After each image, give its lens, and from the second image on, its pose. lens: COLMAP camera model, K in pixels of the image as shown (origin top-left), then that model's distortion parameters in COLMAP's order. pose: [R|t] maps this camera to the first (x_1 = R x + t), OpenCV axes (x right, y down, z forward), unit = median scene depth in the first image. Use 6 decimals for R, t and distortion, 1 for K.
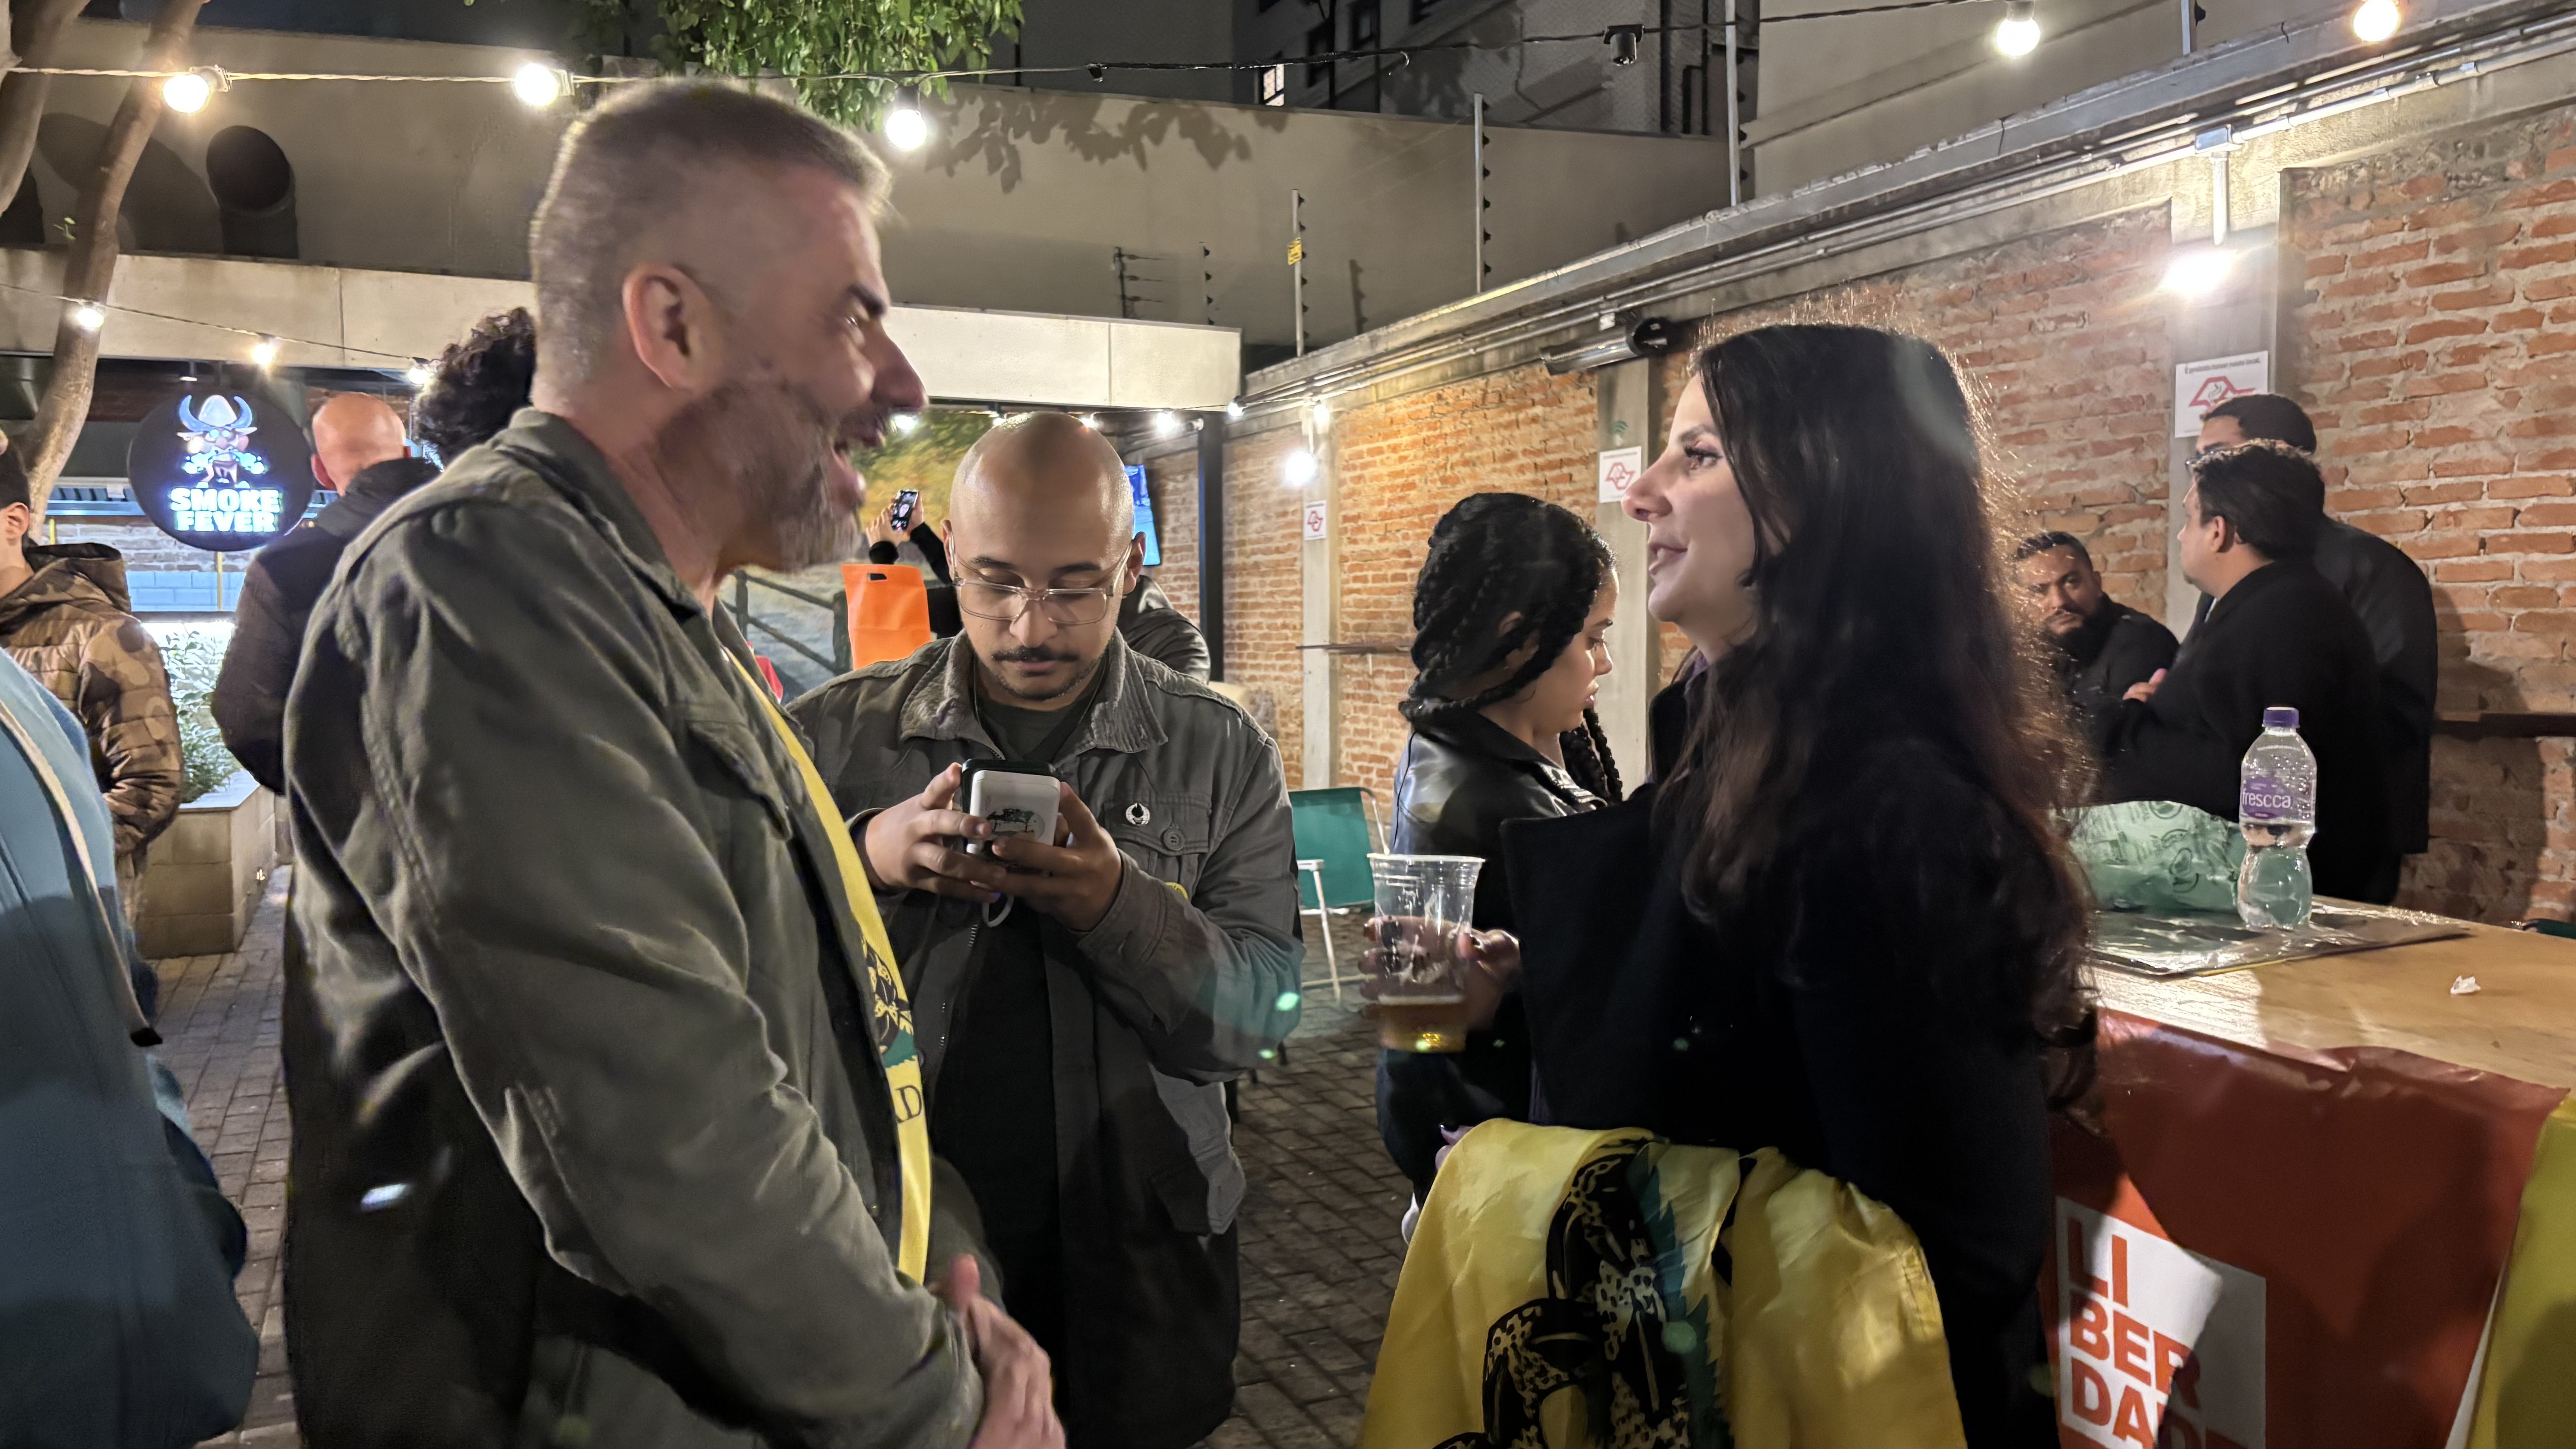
lens RADIAL K [[1957.1, 0, 1298.8], [0, 1957.1, 751.1], [0, 0, 1]] dist [0.063545, -0.078734]
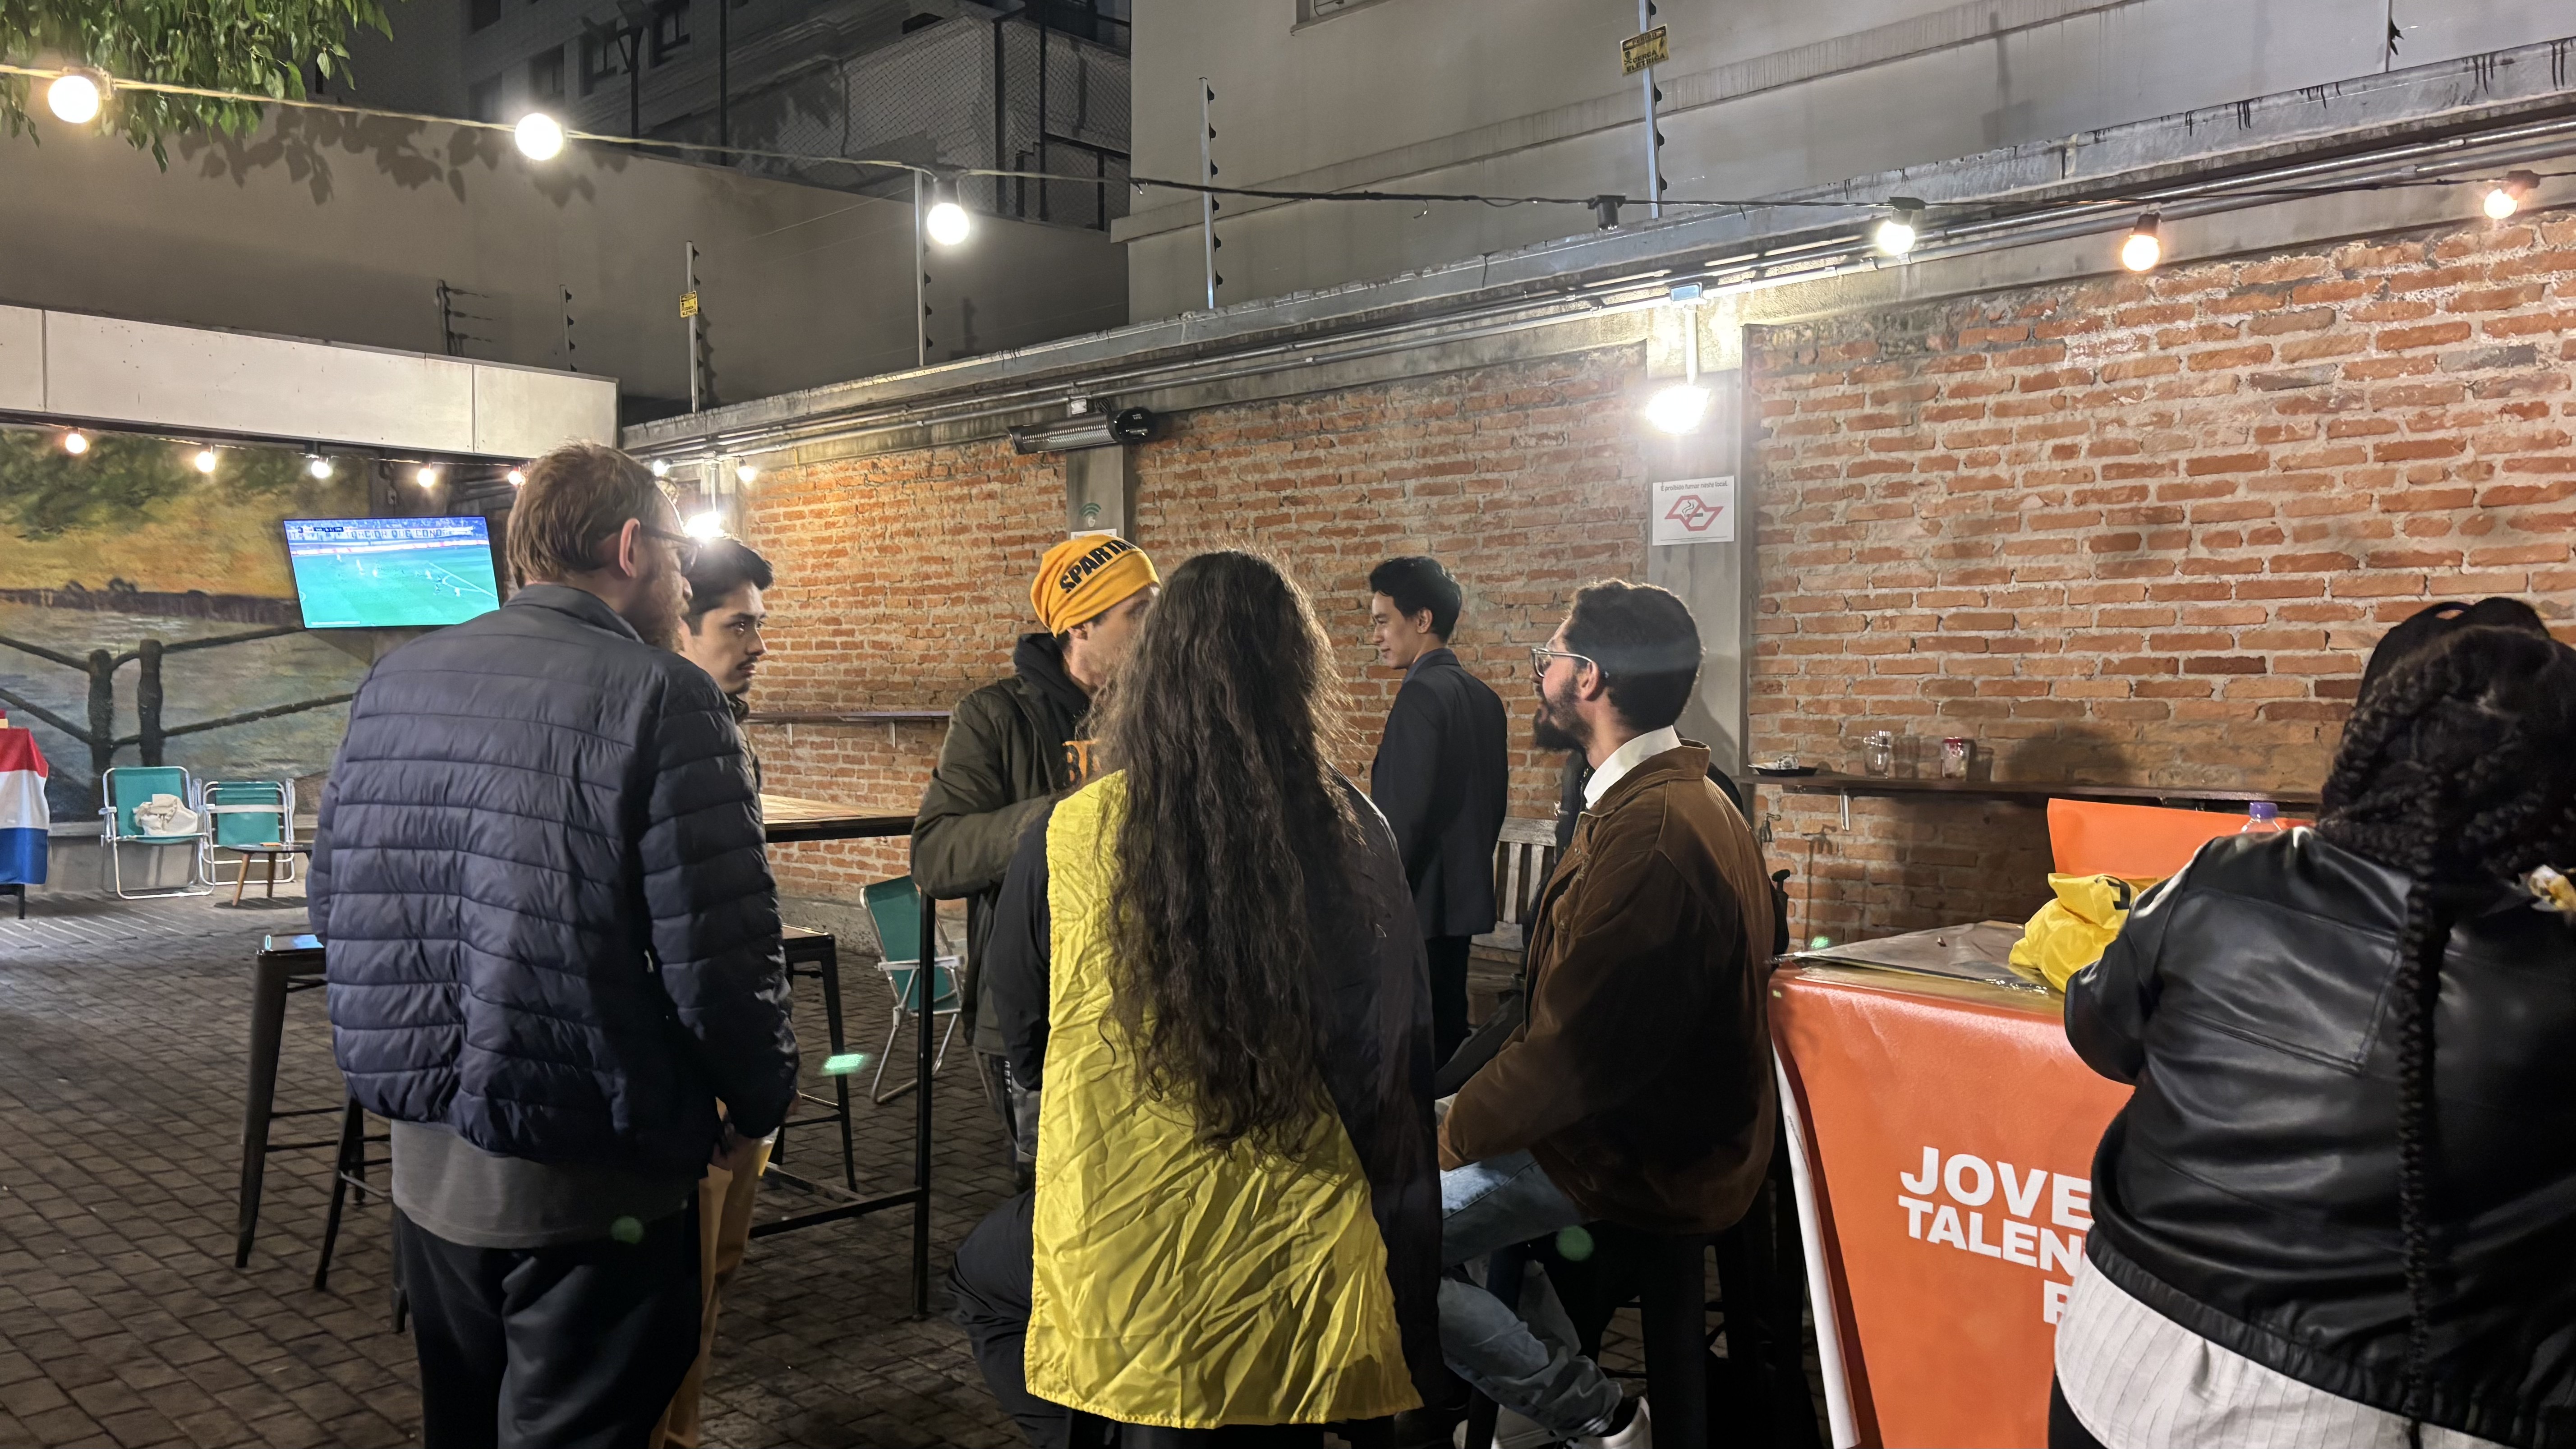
lens RADIAL K [[1957.1, 0, 1274.6], [0, 1957.1, 743.8], [0, 0, 1]] dist [0.063545, -0.078734]
pose [[0.927664, -0.004649, 0.373387, -0.142264], [0.017579, 0.999358, -0.031232, -0.007202], [-0.373002, 0.035536, 0.927150, 0.012369]]
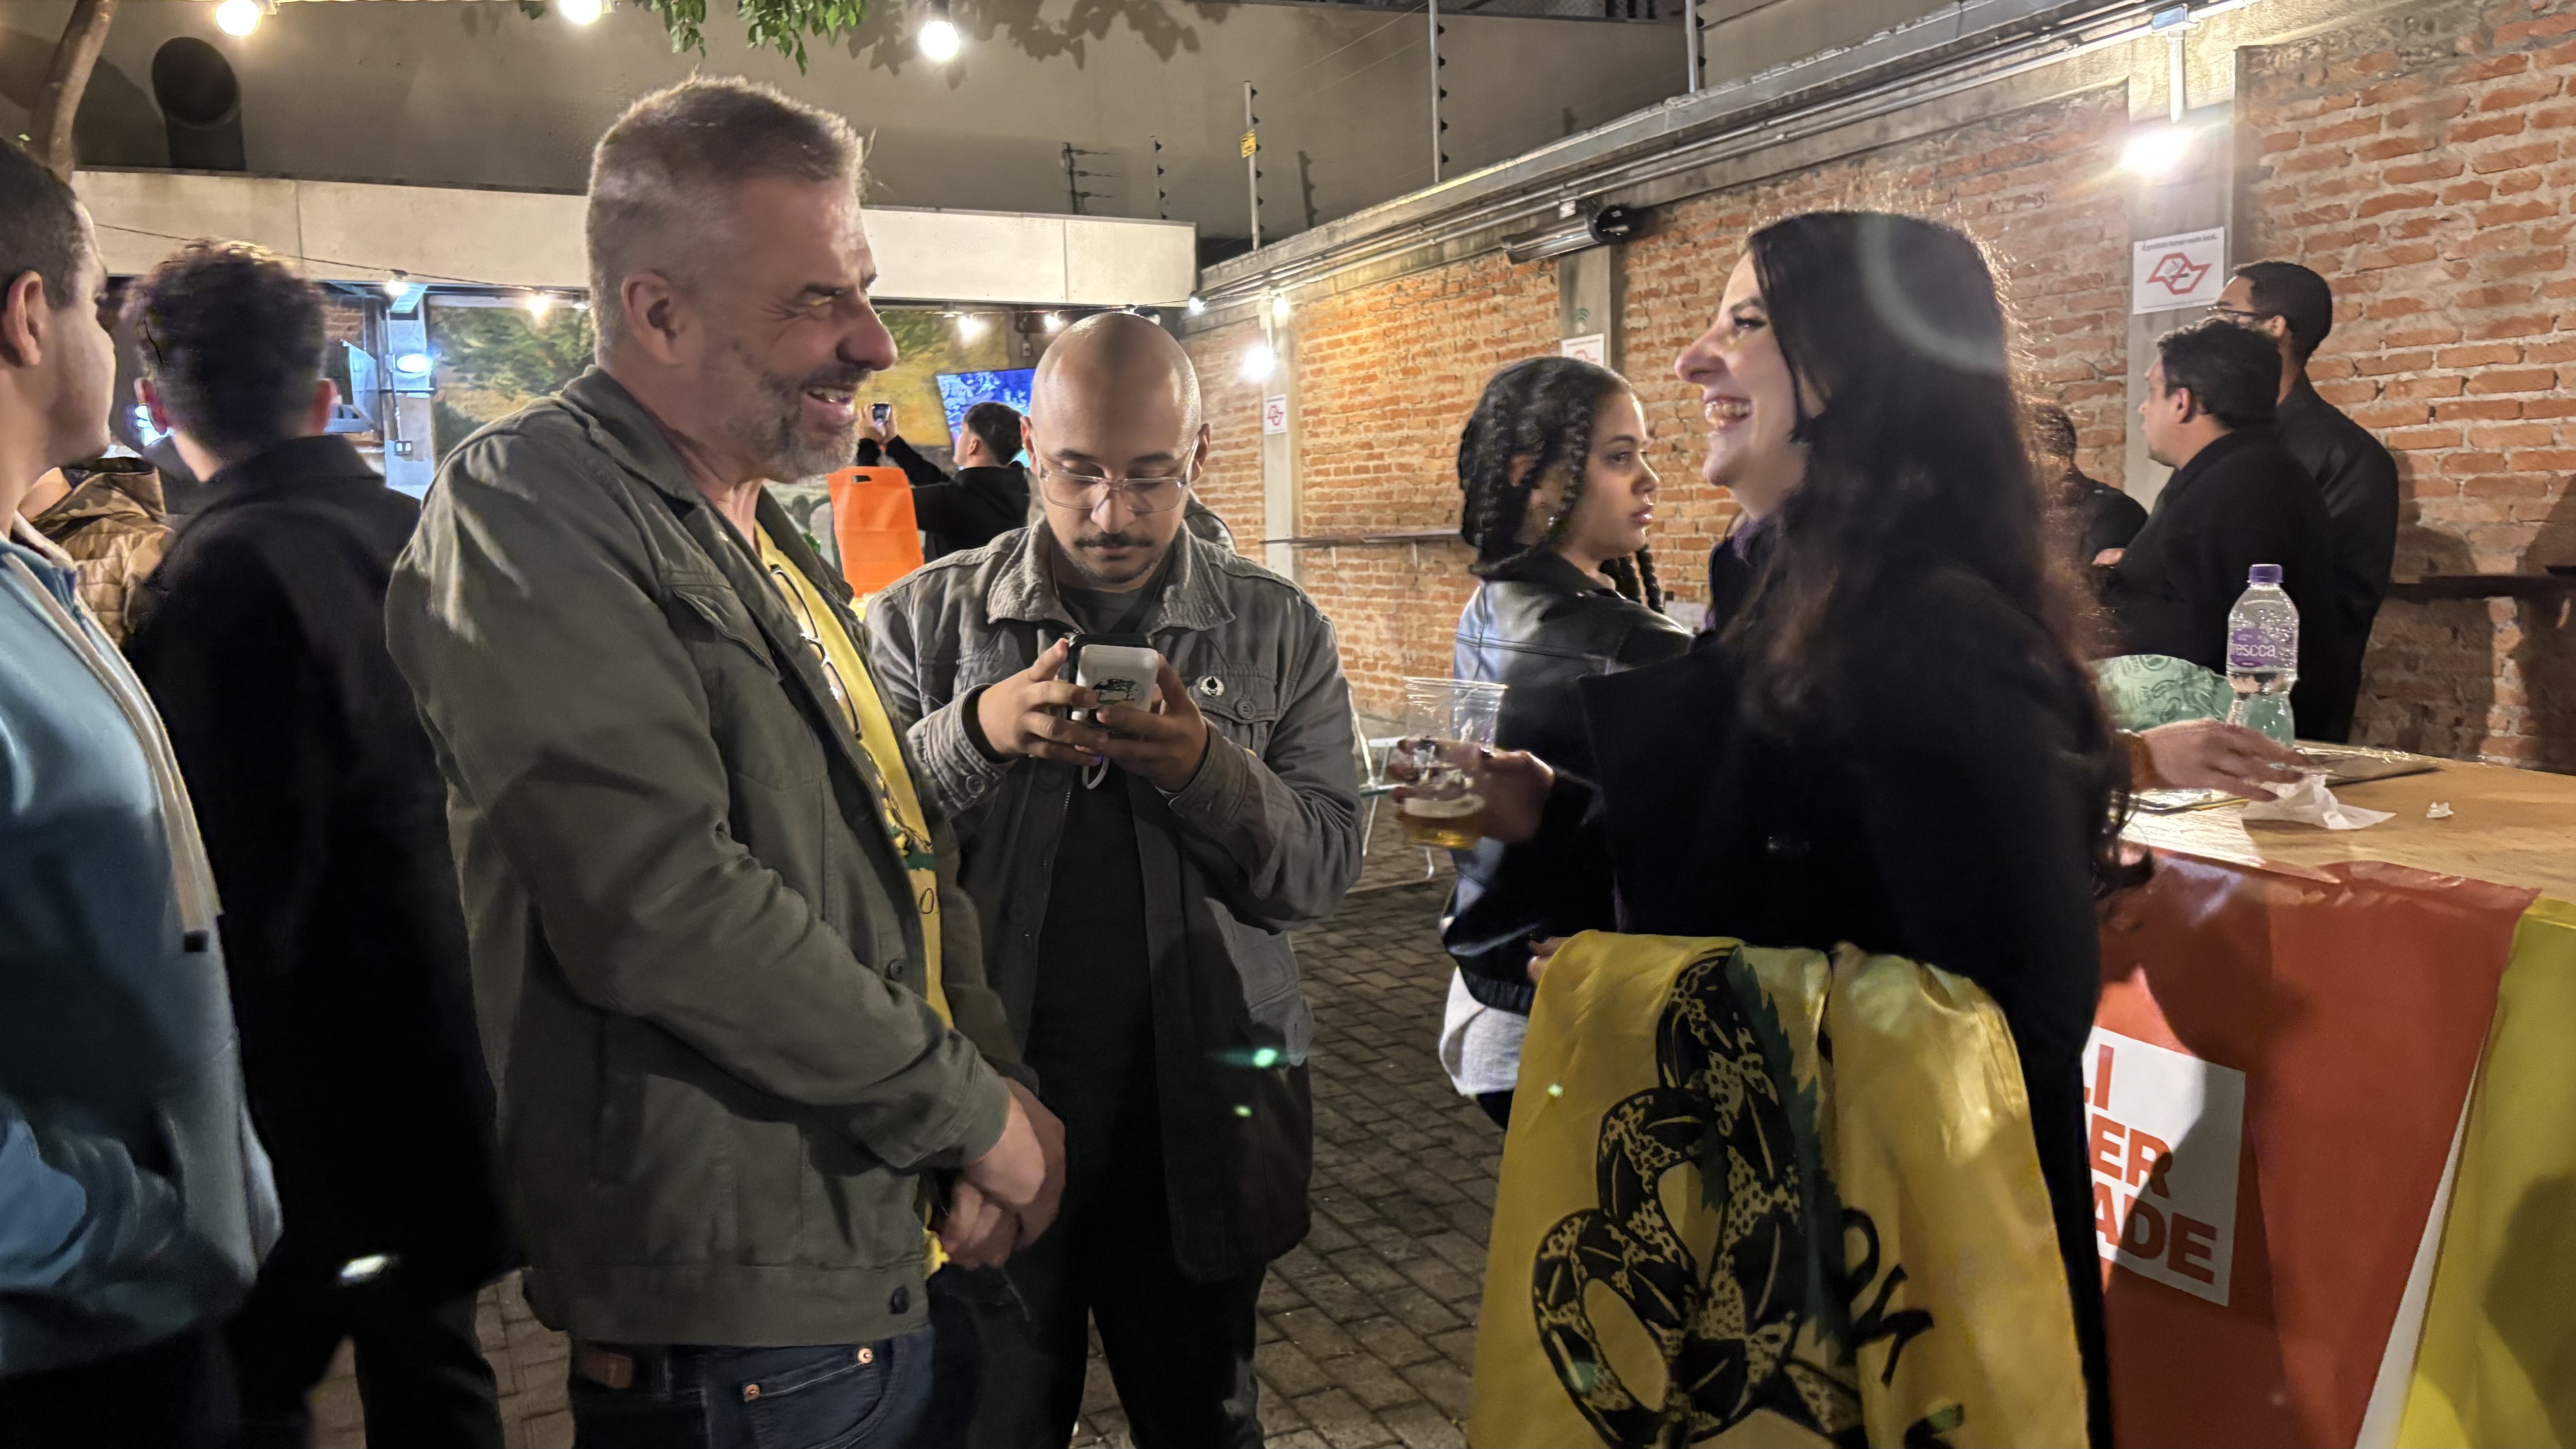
lens RADIAL K [[1957.1, 0, 1268.1], [0, 1957.1, 722.8], [0, 0, 1]] dist [0.063545, -0.078734]
pose [[0.999678, -0.022325, 0.012027, -0.015925], [0.021852, 0.999033, 0.038155, 0.002962], [-0.012868, -0.037880, 0.999199, -0.018989]]
